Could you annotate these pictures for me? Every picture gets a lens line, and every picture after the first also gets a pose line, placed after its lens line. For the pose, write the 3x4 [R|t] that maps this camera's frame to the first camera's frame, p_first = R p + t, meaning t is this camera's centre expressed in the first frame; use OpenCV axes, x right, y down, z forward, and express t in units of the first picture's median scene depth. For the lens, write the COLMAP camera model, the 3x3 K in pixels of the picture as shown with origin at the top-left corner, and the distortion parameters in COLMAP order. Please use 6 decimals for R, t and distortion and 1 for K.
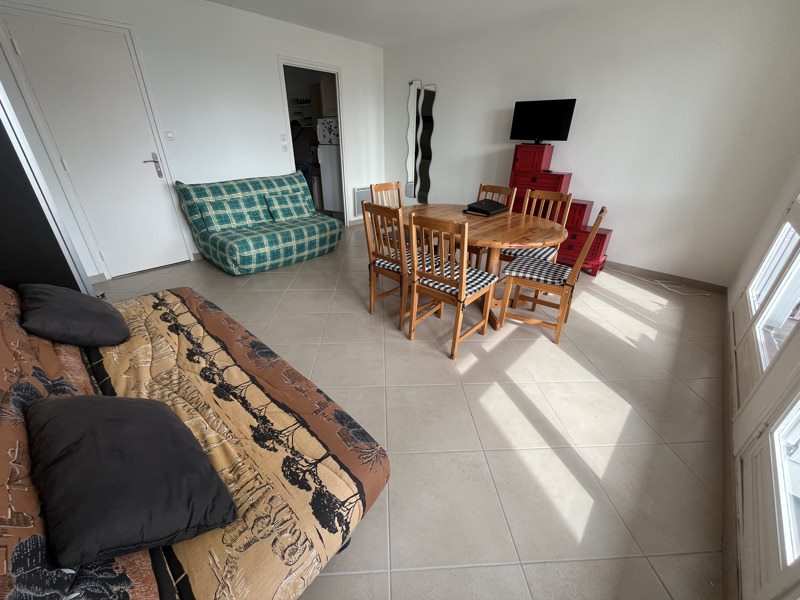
lens RADIAL K [[322.0, 0, 400.5], [0, 322.0, 296.9], [0, 0, 1]] dist [-0.000012, 0.000495]
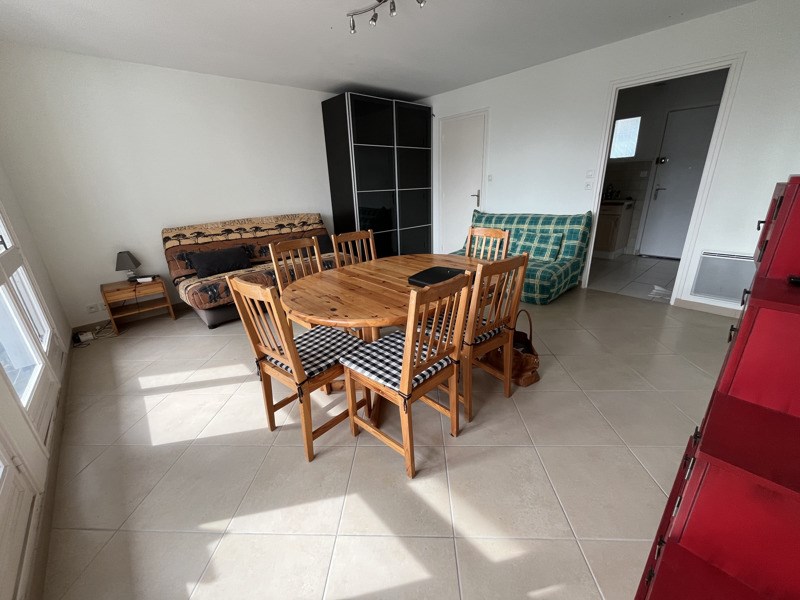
lens RADIAL K [[322.0, 0, 400.5], [0, 322.0, 296.9], [0, 0, 1]] dist [-0.000012, 0.000495]
pose [[-0.098012, 0.323601, -0.941104, 1.286297], [-0.409948, 0.848568, 0.334477, -0.612977], [0.906828, 0.418586, 0.049490, 1.311967]]
